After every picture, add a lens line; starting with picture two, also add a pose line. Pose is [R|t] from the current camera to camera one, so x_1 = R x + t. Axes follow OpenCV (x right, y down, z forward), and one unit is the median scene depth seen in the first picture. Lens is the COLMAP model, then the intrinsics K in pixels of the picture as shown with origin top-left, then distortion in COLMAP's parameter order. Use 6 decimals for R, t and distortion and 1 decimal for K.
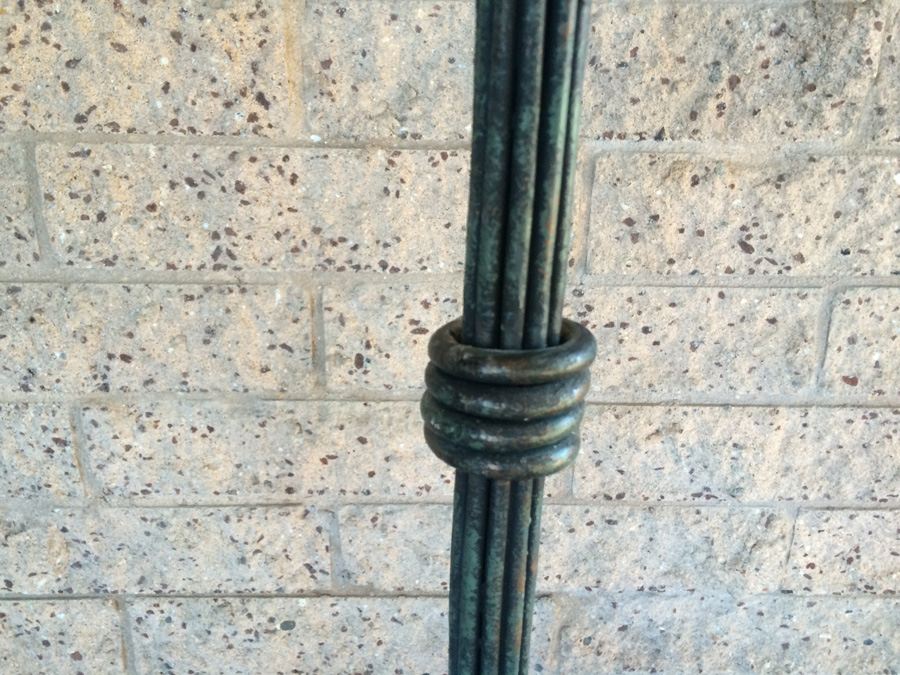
lens RADIAL K [[773.8, 0, 453.8], [0, 773.8, 335.9], [0, 0, 1]] dist [0.087302, -0.131335]
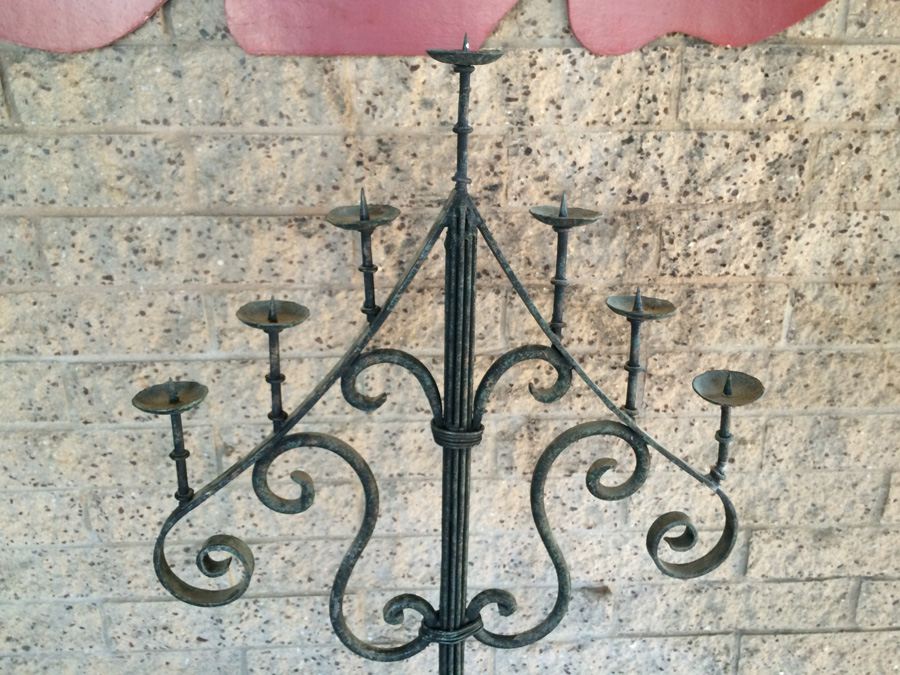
lens RADIAL K [[773.8, 0, 447.7], [0, 773.8, 339.6], [0, 0, 1]] dist [0.087302, -0.131335]
pose [[0.999577, -0.021687, 0.019398, 0.019092], [0.021914, 0.999693, -0.011536, -1.086465], [-0.019142, 0.011957, 0.999745, -1.260078]]
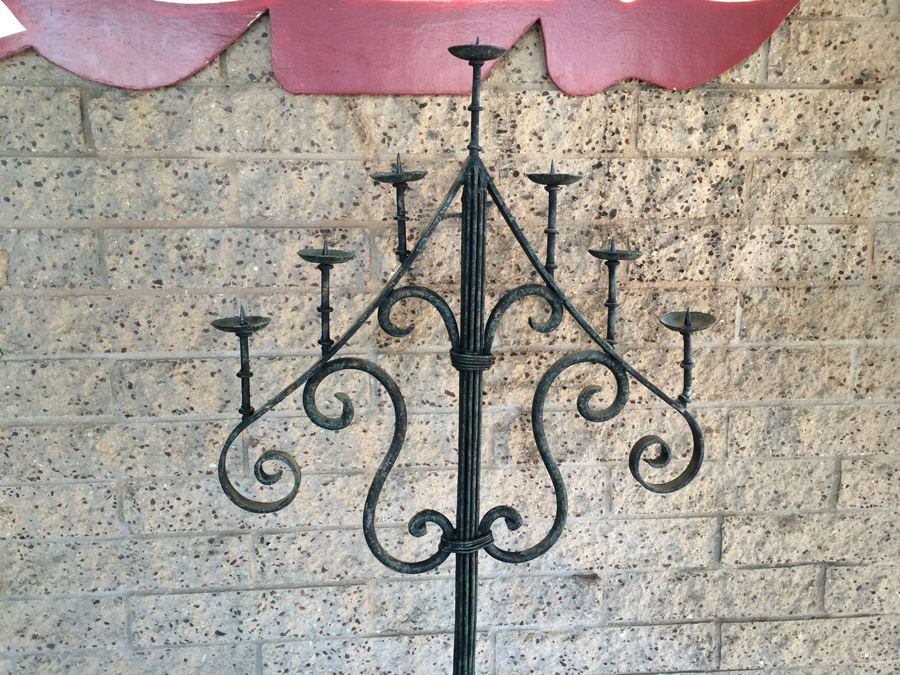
lens RADIAL K [[773.8, 0, 448.0], [0, 773.8, 343.1], [0, 0, 1]] dist [0.087302, -0.131335]
pose [[0.997861, -0.028904, 0.058628, -0.080159], [0.038160, 0.985807, -0.163489, -0.729402], [-0.053071, 0.165377, 0.984802, -1.517973]]
